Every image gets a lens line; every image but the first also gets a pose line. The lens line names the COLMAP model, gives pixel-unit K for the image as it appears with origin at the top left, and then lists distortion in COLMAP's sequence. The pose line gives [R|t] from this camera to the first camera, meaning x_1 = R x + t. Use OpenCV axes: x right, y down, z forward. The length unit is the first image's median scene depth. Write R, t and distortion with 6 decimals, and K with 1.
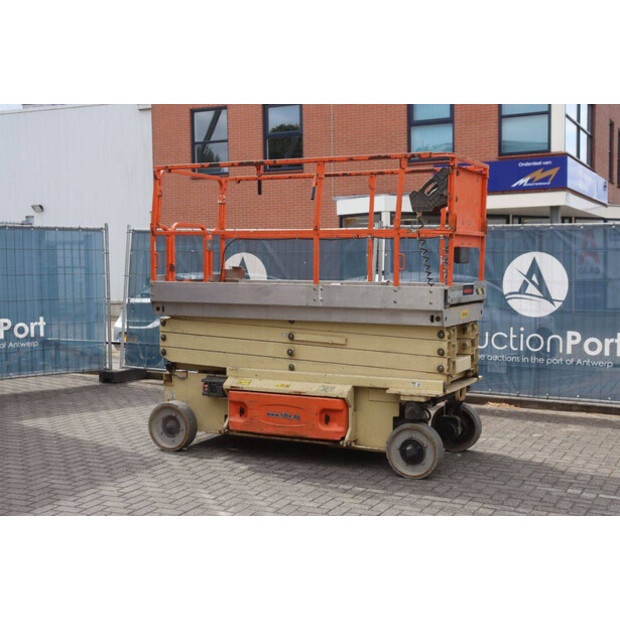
lens RADIAL K [[861.0, 0, 310.0], [0, 861.0, 310.0], [0, 0, 1]] dist [0.074172, 0.055770]
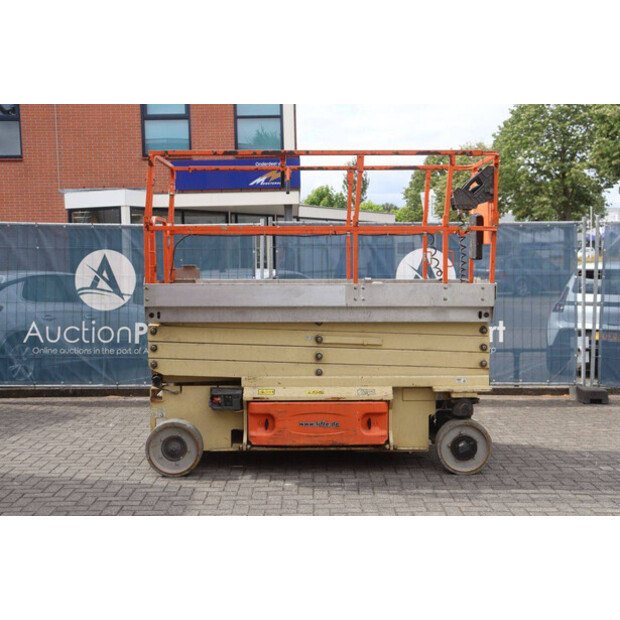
lens RADIAL K [[841.7, 0, 307.0], [0, 841.7, 312.7], [0, 0, 1]] dist [0.056854, 0.073146]
pose [[0.900670, -0.035835, 0.433023, -0.426627], [0.031647, 0.999357, 0.016879, -0.014030], [-0.433349, -0.001498, 0.901225, 0.177945]]
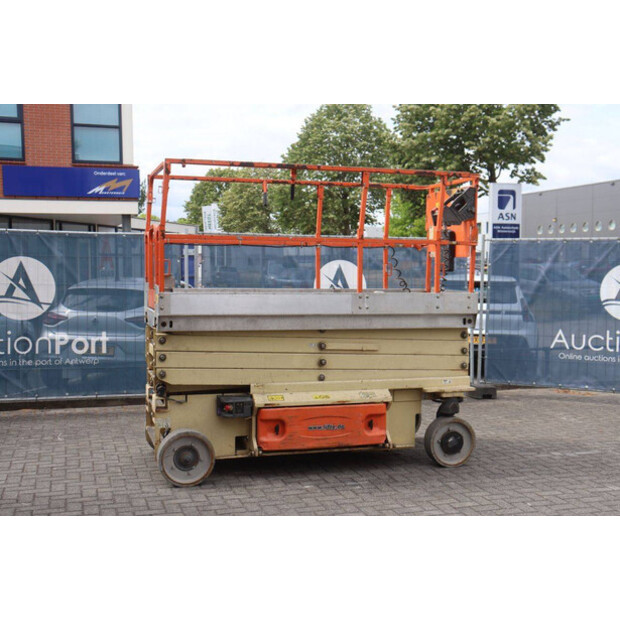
lens RADIAL K [[805.2, 0, 310.0], [0, 805.2, 310.0], [0, 0, 1]] dist [-0.012346, 0.258358]
pose [[0.739132, -0.032524, 0.672775, -0.641901], [0.032413, 0.999394, 0.012703, -0.022087], [-0.672781, 0.012417, 0.739738, 0.329807]]
